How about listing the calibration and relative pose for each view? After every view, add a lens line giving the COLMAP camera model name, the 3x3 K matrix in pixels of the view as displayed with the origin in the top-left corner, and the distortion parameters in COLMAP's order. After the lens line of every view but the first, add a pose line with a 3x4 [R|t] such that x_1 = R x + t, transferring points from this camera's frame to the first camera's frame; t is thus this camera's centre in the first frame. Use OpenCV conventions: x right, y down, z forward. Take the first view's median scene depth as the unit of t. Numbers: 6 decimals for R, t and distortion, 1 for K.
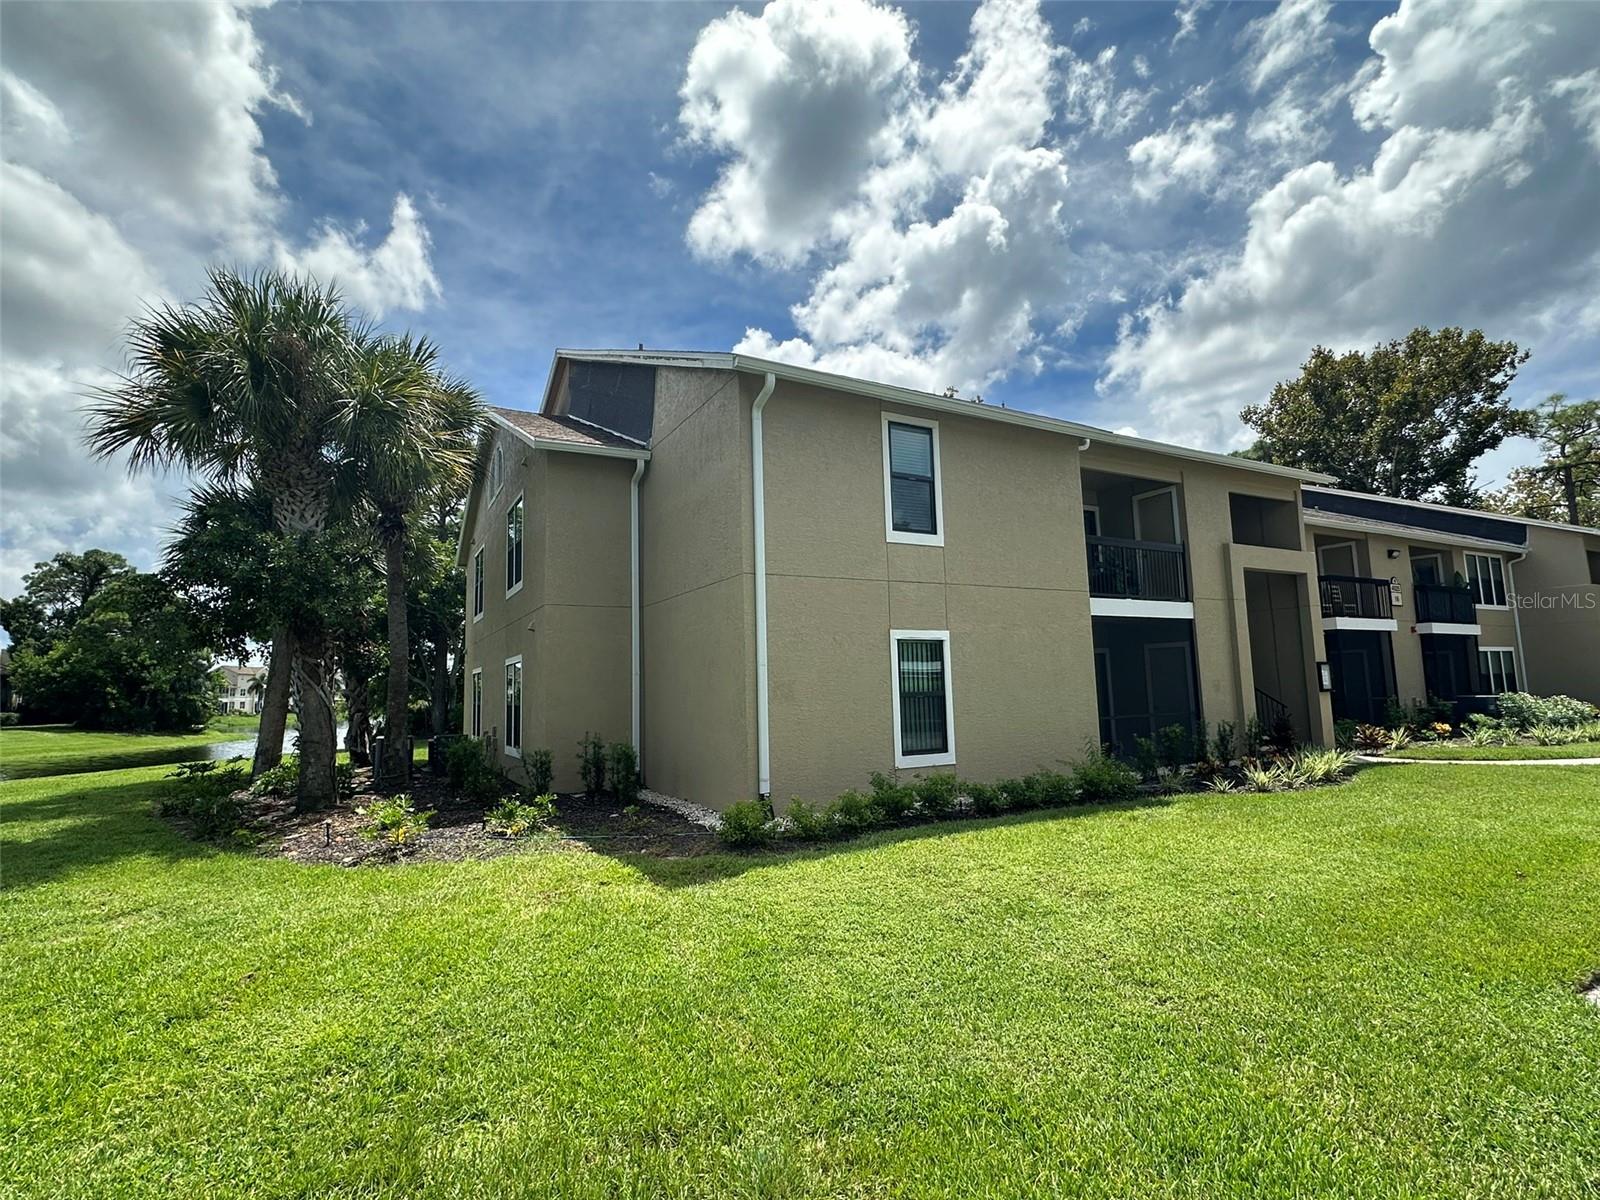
lens RADIAL K [[811.9, 0, 800.0], [0, 811.9, 600.0], [0, 0, 1]] dist [-0.005027, 0.000204]
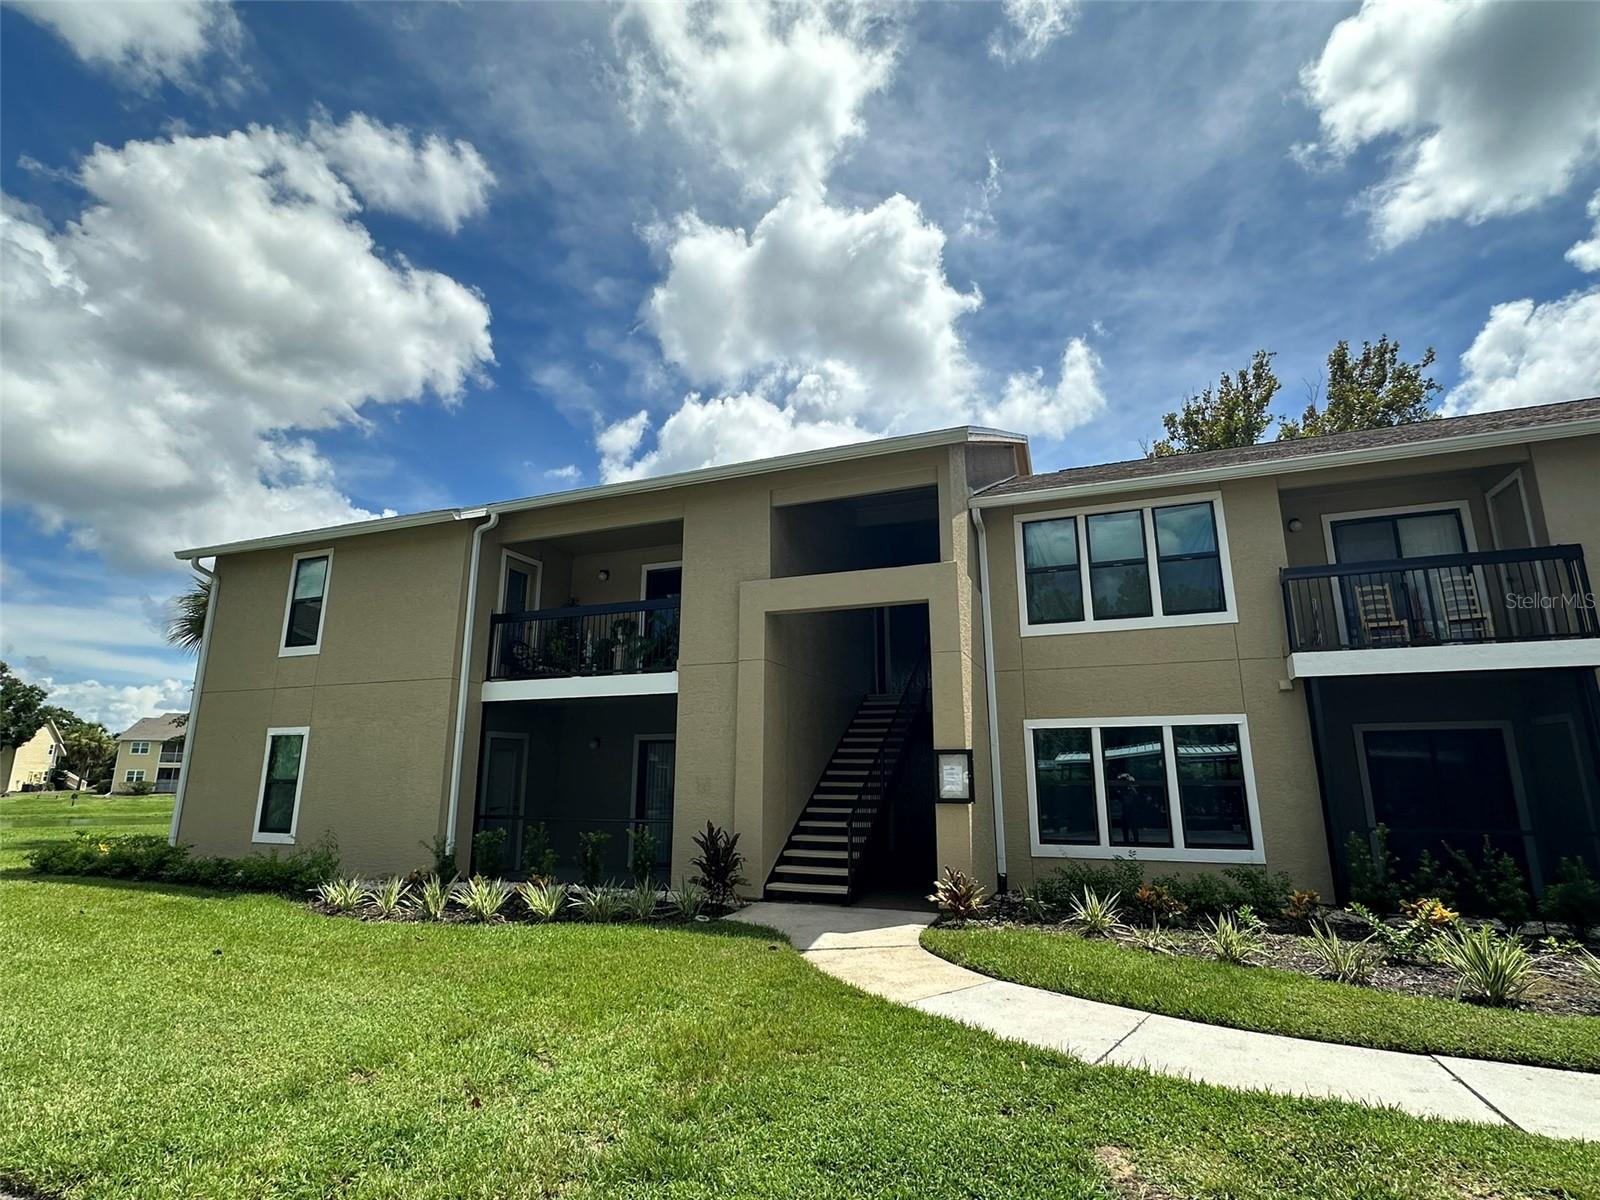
lens RADIAL K [[751.3, 0, 799.8], [0, 751.3, 621.5], [0, 0, 1]] dist [0.000296, 0.000281]
pose [[0.628327, -0.130519, -0.766922, 1.032296], [0.070365, 0.991320, -0.111059, 0.039982], [0.774760, 0.015817, 0.632057, 0.608577]]
